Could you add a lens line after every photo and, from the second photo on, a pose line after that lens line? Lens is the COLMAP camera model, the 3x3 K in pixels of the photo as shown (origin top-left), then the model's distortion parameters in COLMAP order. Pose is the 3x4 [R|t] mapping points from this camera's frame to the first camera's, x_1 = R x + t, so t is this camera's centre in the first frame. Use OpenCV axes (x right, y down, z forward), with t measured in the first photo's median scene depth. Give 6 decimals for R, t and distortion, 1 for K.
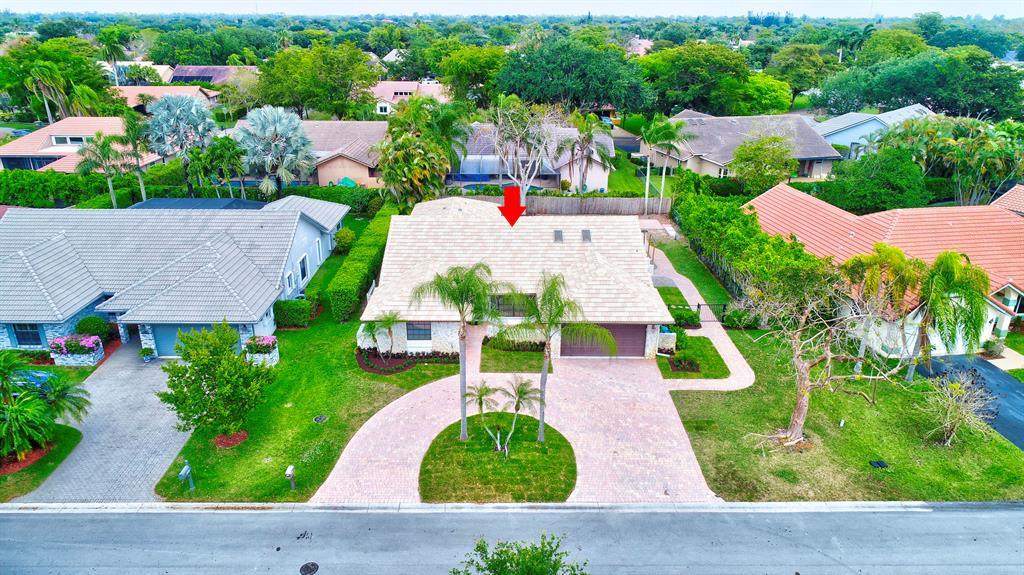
lens RADIAL K [[688.0, 0, 512.0], [0, 688.0, 287.5], [0, 0, 1]] dist [0.003588, 0.001068]
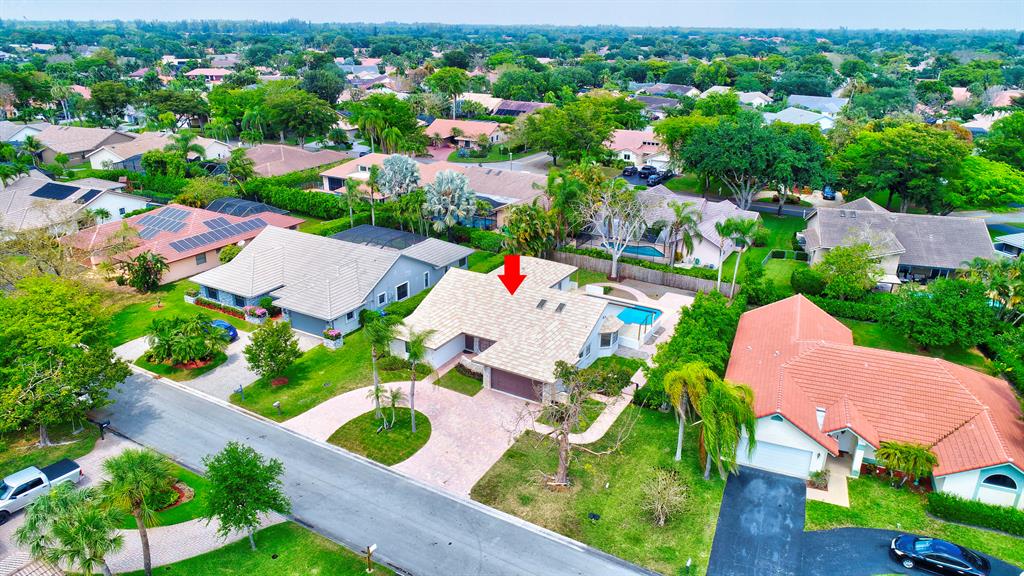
lens RADIAL K [[688.0, 0, 512.0], [0, 688.0, 288.0], [0, 0, 1]] dist [0.003588, 0.001068]
pose [[0.859130, 0.186326, -0.476632, 0.768544], [-0.192599, 0.980610, 0.036182, -0.167564], [0.474132, 0.060714, 0.878358, -0.251962]]
